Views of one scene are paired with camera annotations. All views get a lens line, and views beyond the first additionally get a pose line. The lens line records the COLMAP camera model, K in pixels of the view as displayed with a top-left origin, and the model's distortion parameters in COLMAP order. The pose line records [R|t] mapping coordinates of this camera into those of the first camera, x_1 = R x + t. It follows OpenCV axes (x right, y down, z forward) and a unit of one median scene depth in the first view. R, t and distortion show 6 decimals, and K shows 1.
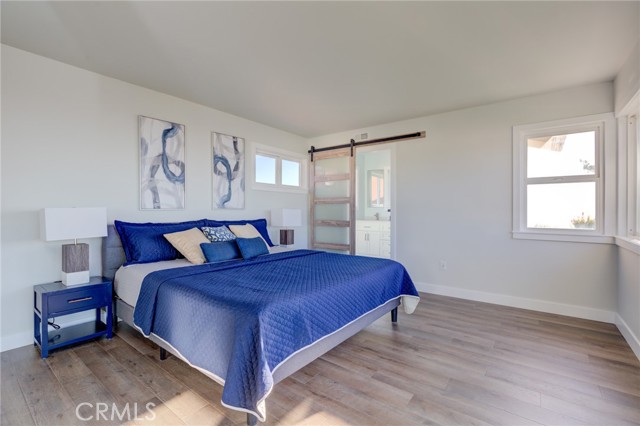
lens RADIAL K [[291.0, 0, 319.3], [0, 291.0, 210.7], [0, 0, 1]] dist [-0.019605, 0.003321]
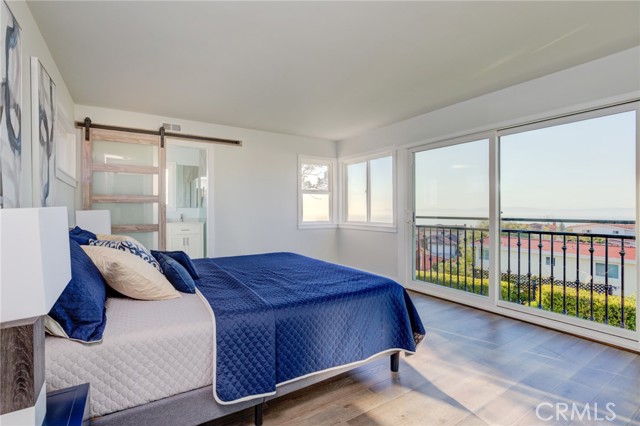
lens RADIAL K [[291.0, 0, 325.7], [0, 291.0, 211.1], [0, 0, 1]] dist [-0.019605, 0.003321]
pose [[0.324480, -0.007001, 0.945867, -0.526202], [0.007357, 0.999961, 0.004877, -0.002835], [-0.945864, 0.005376, 0.324519, 0.279719]]
